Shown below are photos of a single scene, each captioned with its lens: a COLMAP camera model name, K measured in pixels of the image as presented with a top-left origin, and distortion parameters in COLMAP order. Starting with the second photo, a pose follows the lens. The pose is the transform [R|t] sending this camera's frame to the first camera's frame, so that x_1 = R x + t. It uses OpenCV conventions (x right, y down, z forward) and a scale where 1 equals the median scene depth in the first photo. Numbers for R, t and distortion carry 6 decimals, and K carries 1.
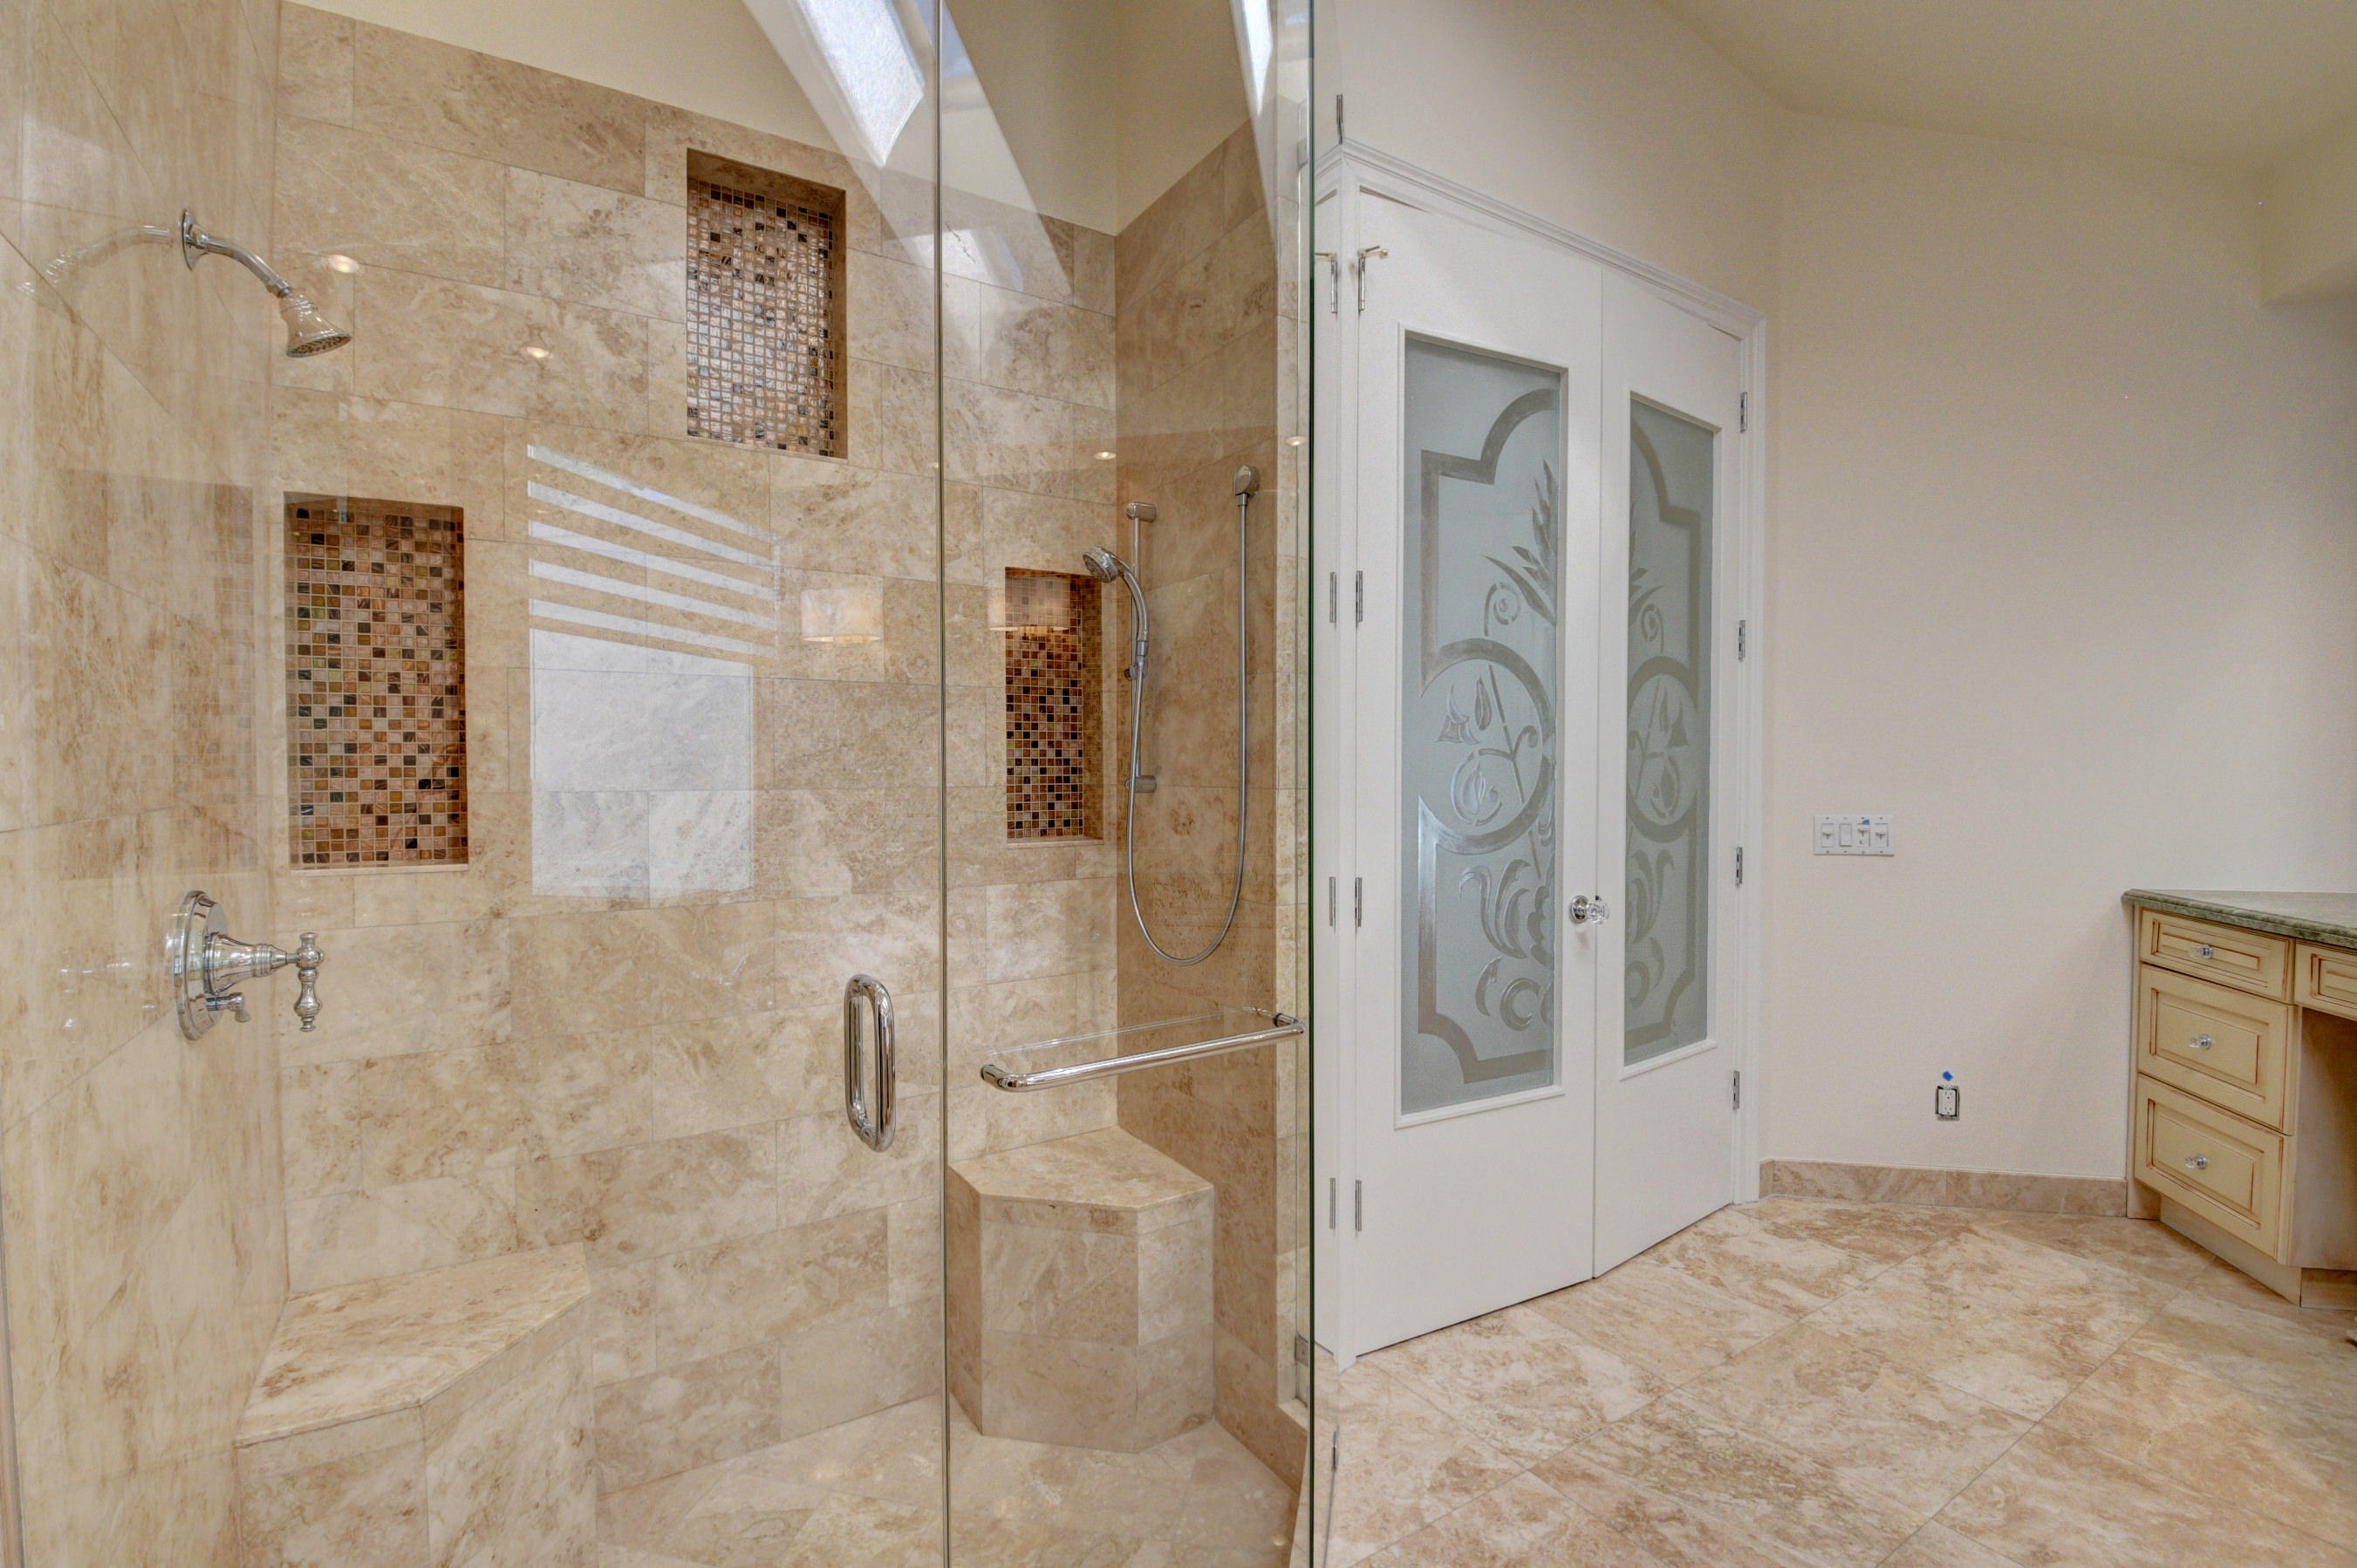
lens RADIAL K [[1035.6, 0, 1186.8], [0, 1035.6, 790.1], [0, 0, 1]] dist [0.002940, -0.017376]
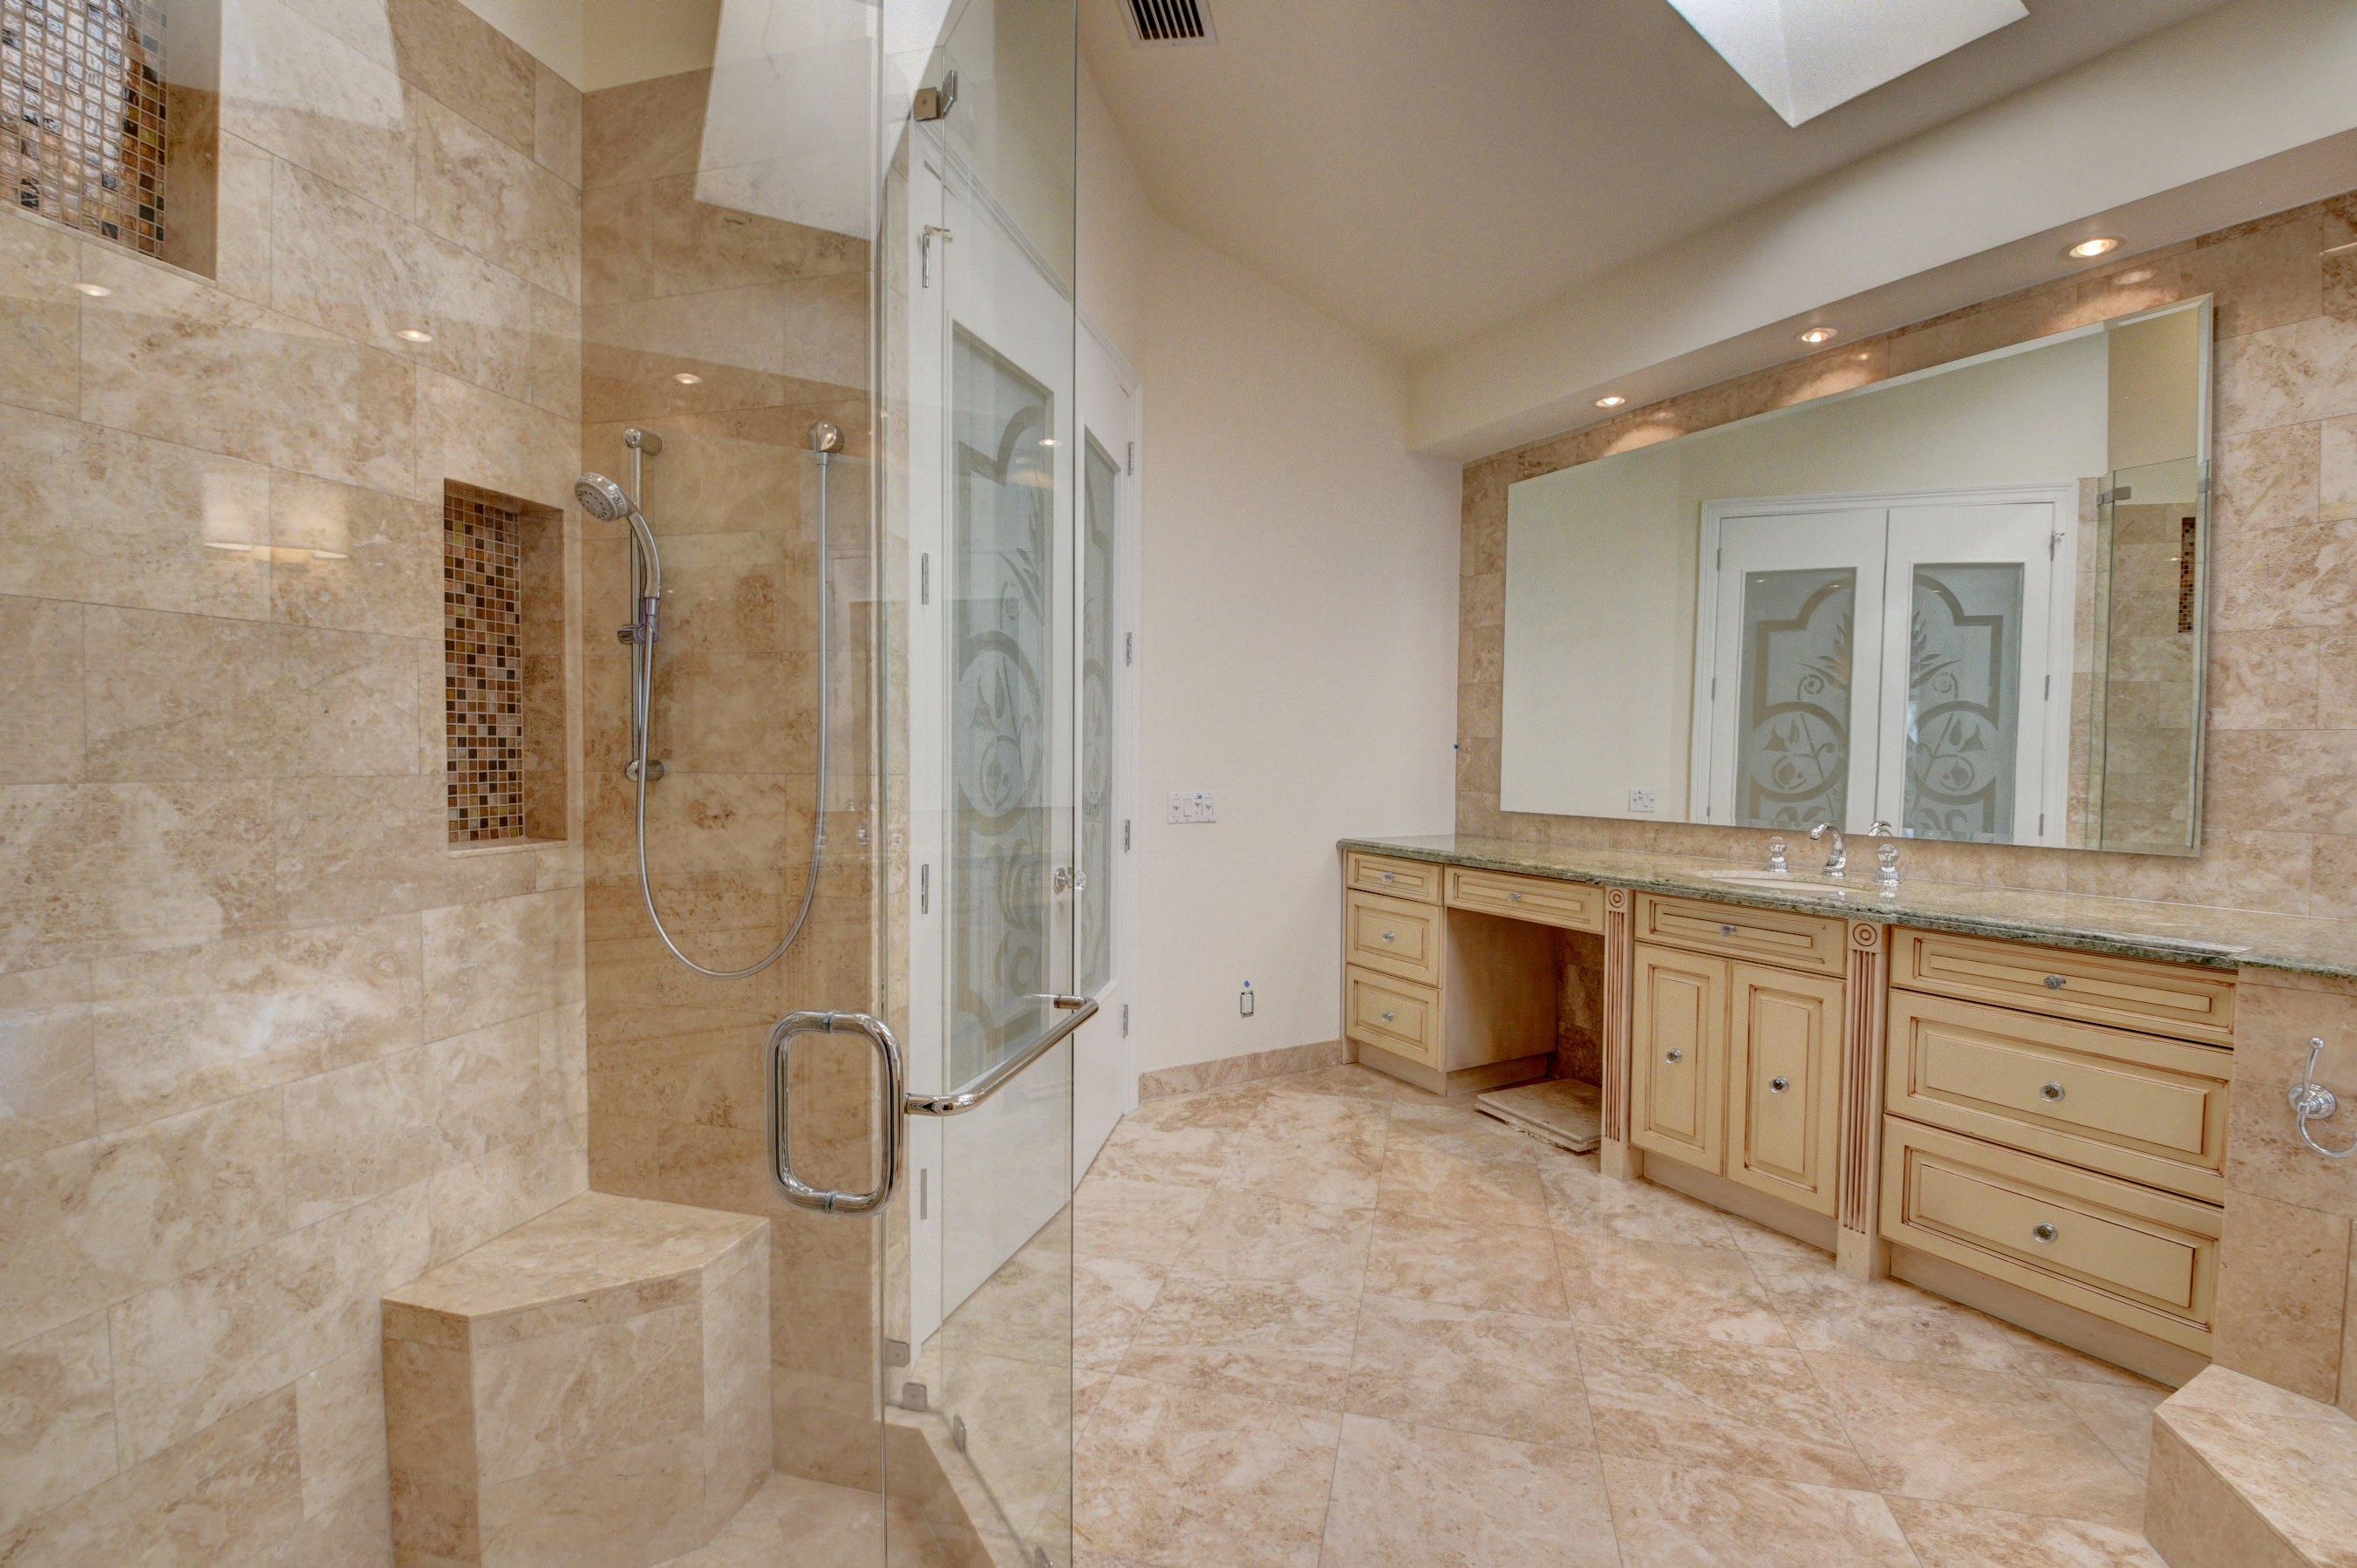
lens RADIAL K [[1035.8, 0, 1175.2], [0, 1035.8, 786.7], [0, 0, 1]] dist [0.002940, -0.017376]
pose [[0.730414, -0.015579, 0.682827, -0.316912], [0.003780, 0.999817, 0.018768, -0.006986], [-0.682994, -0.011128, 0.730339, 0.105723]]
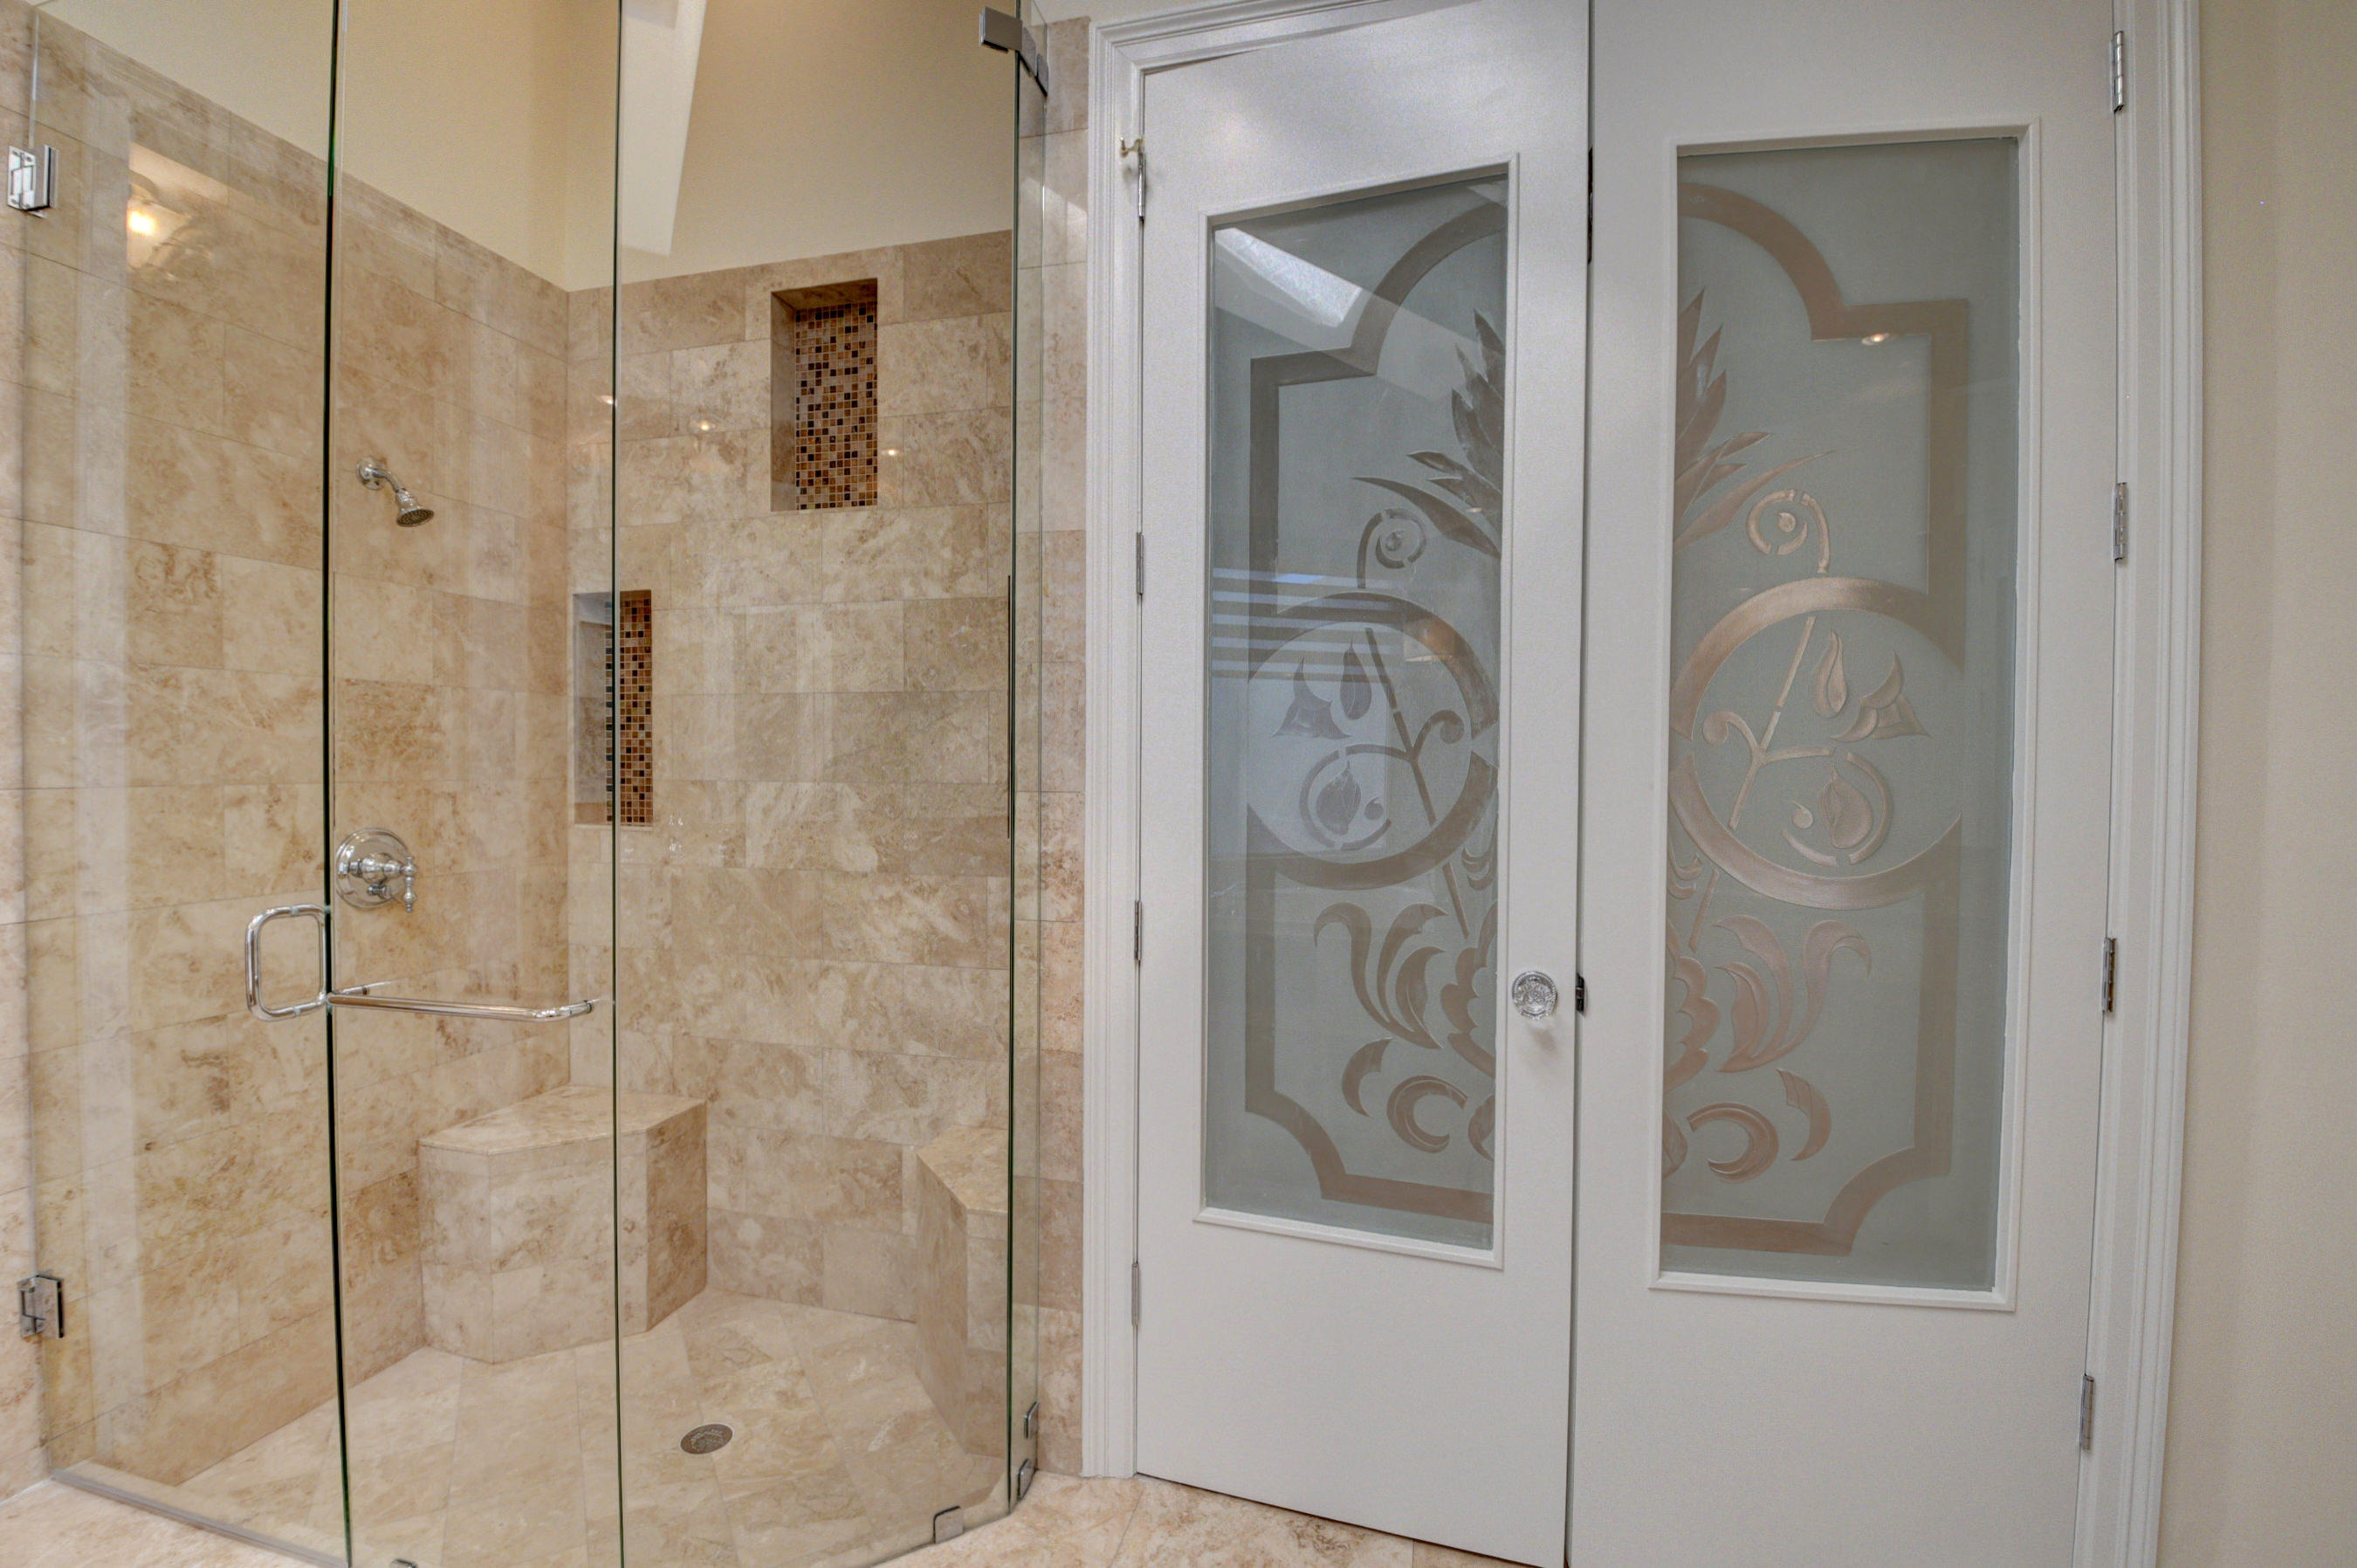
lens RADIAL K [[1035.8, 0, 1187.9], [0, 1035.8, 791.1], [0, 0, 1]] dist [0.002940, -0.017376]
pose [[0.686849, 0.024497, -0.726388, 0.759409], [-0.025500, 0.999629, 0.009600, -0.012069], [0.726353, 0.011929, 0.687218, 0.433312]]
